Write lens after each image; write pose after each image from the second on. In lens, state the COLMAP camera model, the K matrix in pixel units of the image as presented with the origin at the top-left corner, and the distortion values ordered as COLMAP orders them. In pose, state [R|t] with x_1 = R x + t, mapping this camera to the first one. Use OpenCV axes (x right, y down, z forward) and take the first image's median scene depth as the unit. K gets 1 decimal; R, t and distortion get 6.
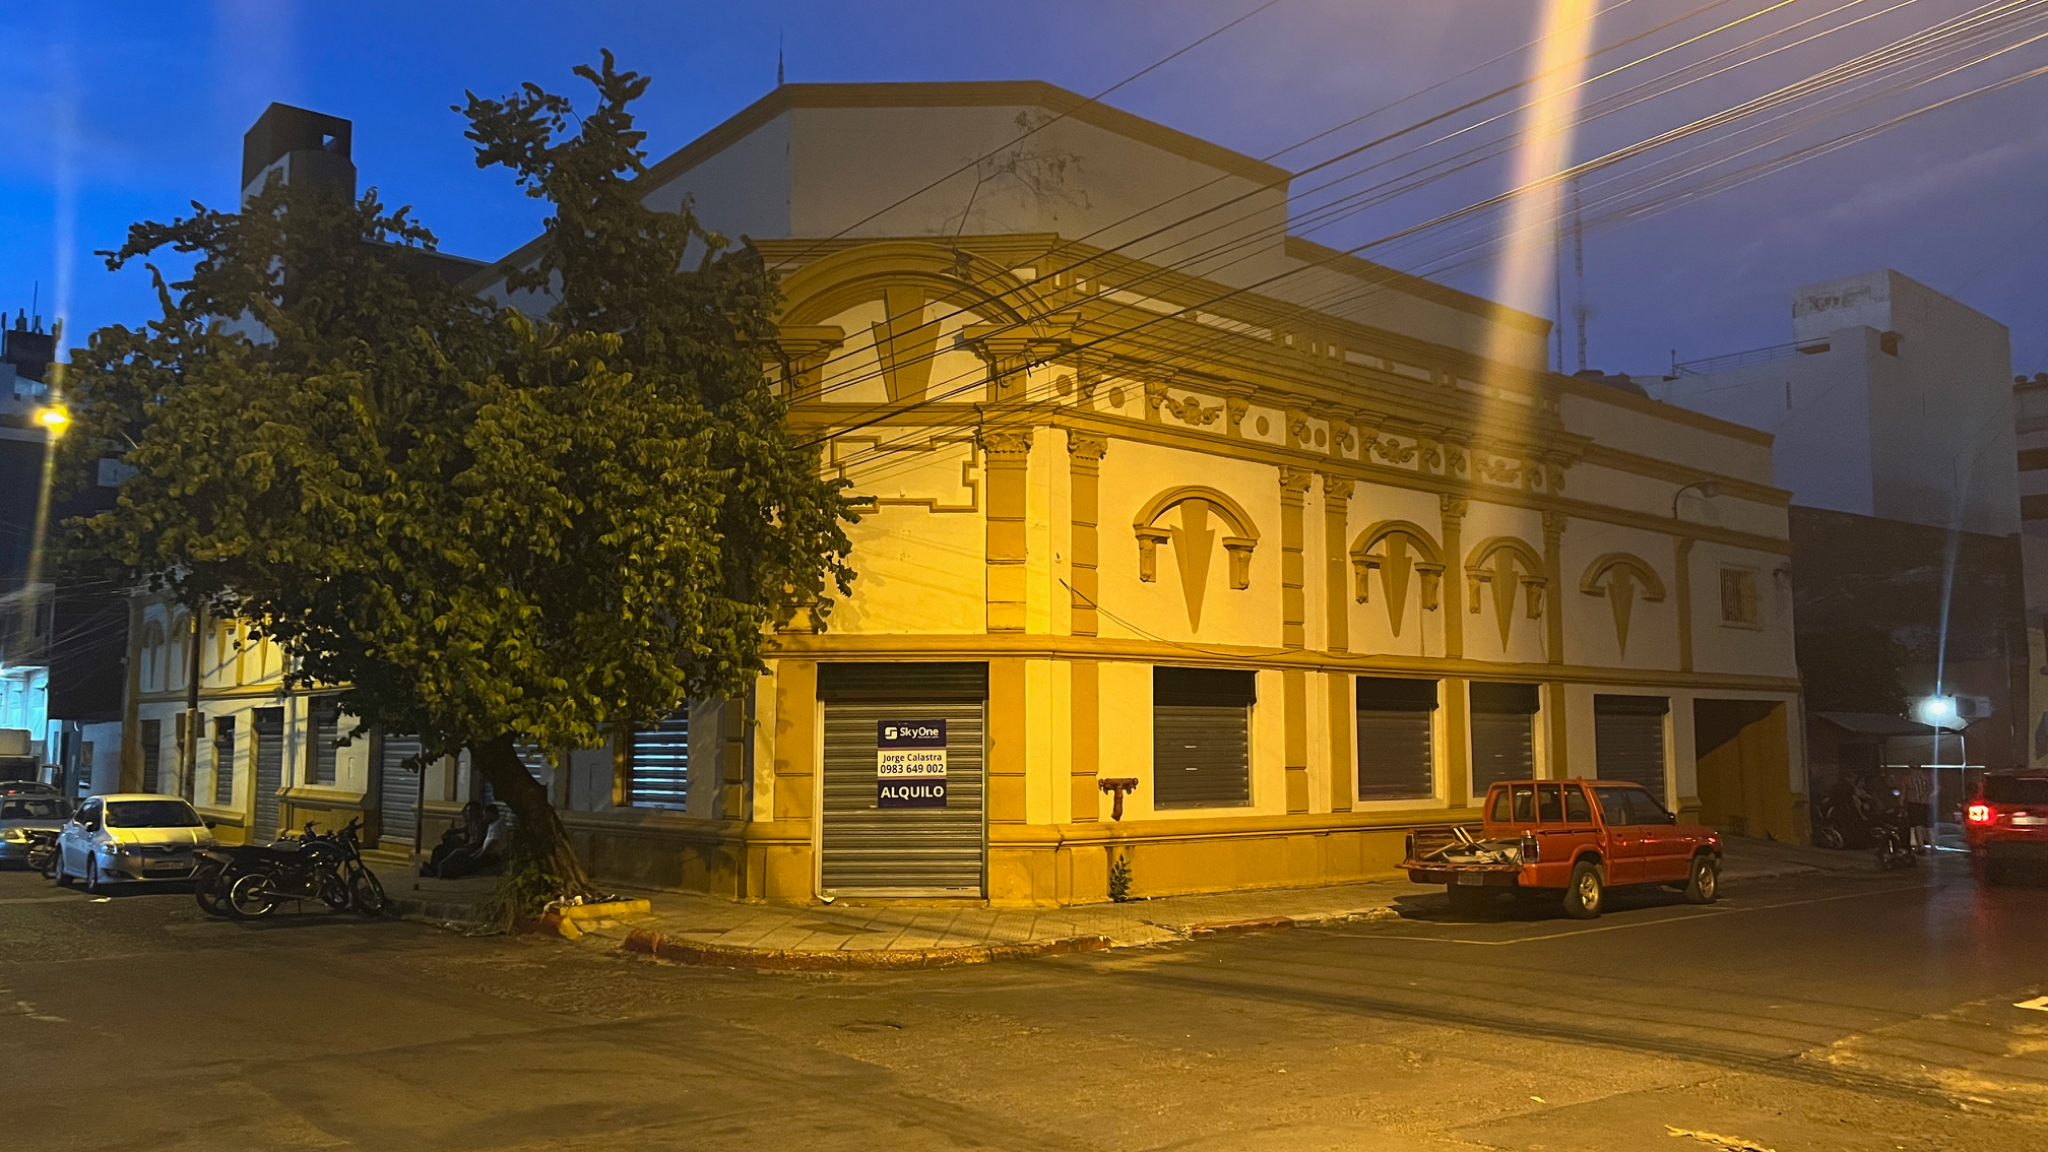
lens RADIAL K [[1572.5, 0, 1024.0], [0, 1572.5, 576.0], [0, 0, 1]] dist [0.112296, -0.192545]
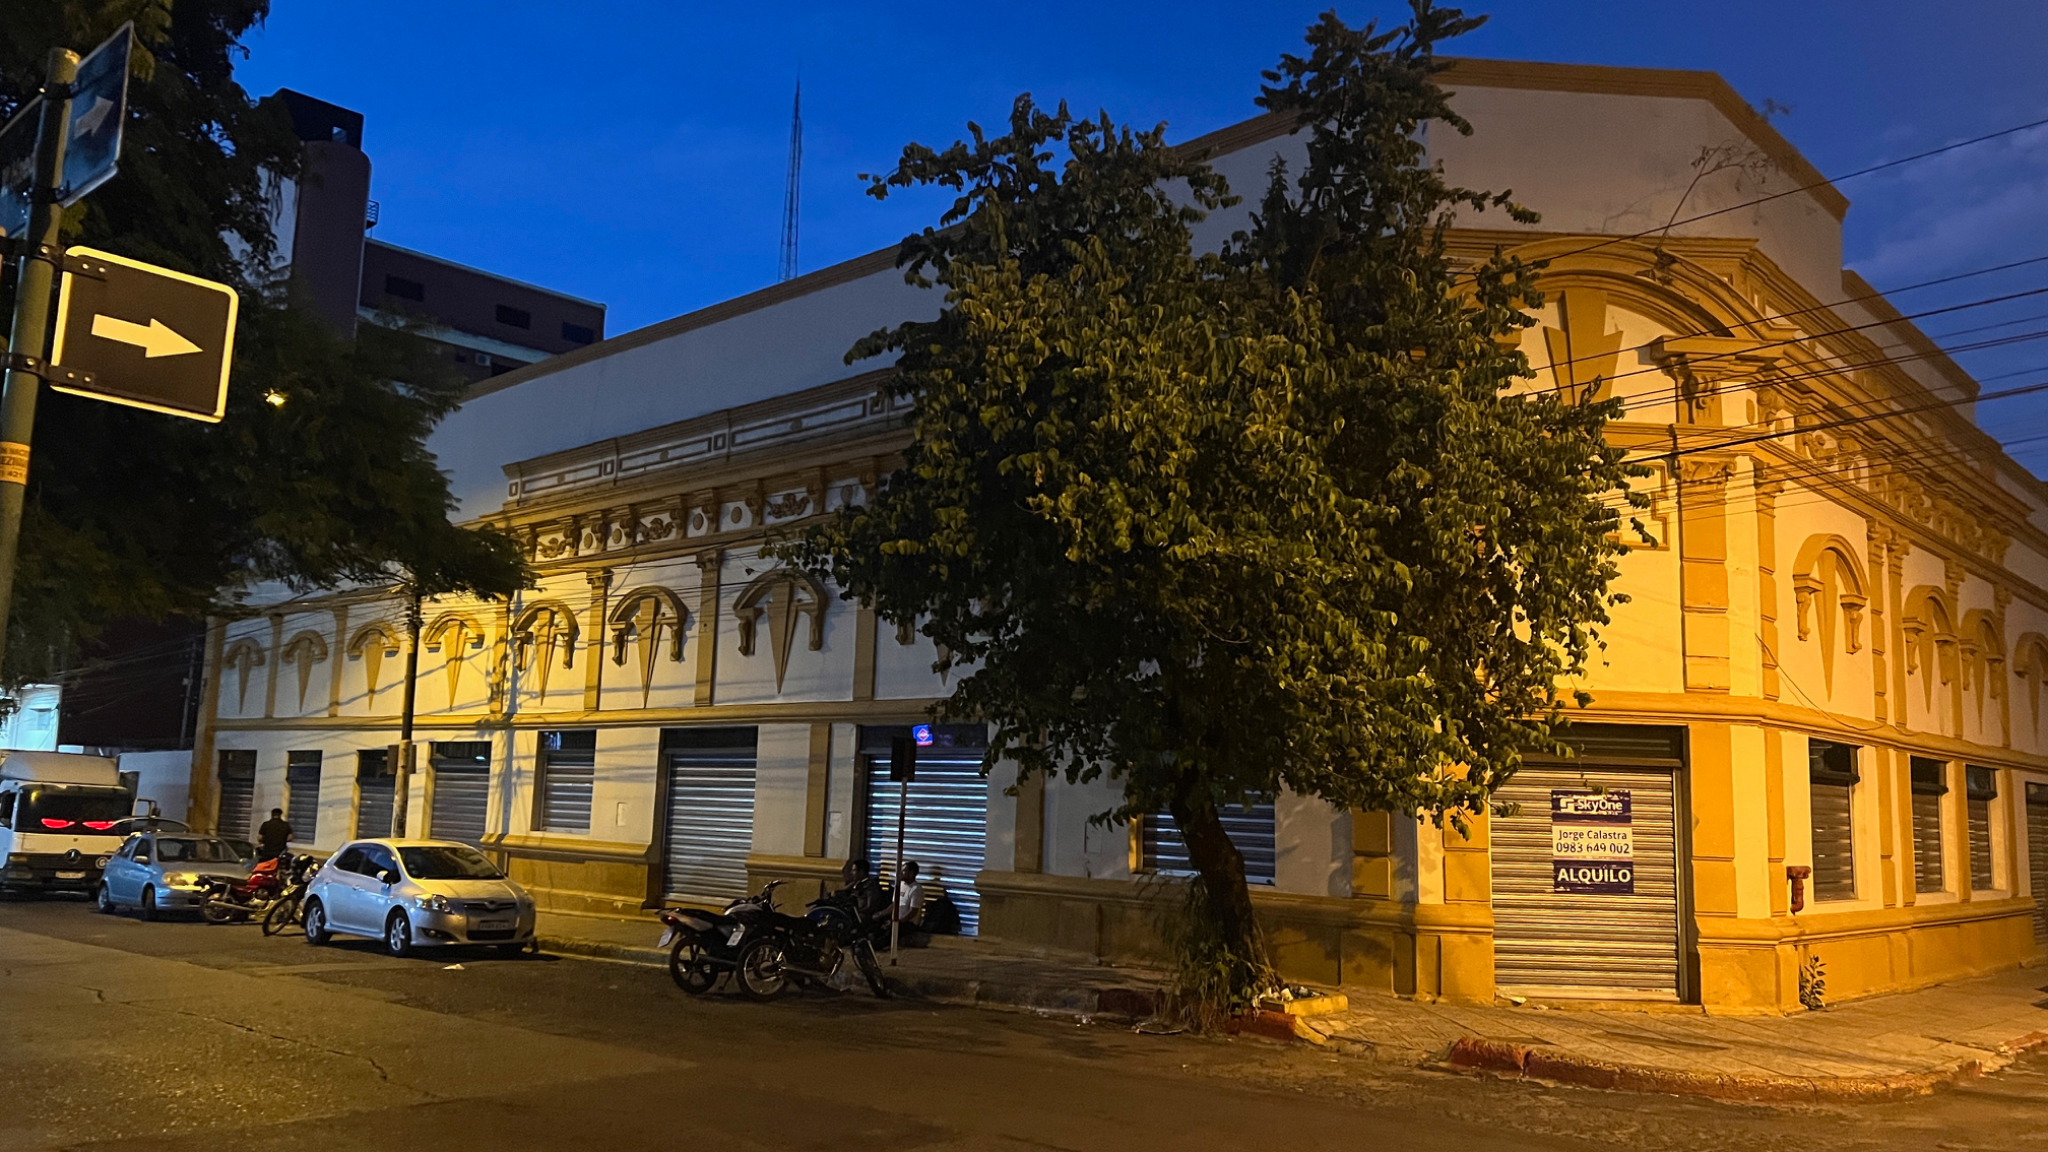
lens RADIAL K [[1572.5, 0, 1024.0], [0, 1572.5, 576.0], [0, 0, 1]] dist [0.112296, -0.192545]
pose [[0.994324, 0.046559, 0.095667, -0.459663], [-0.042964, 0.998303, -0.039297, 0.022116], [-0.097334, 0.034964, 0.994637, 0.163350]]
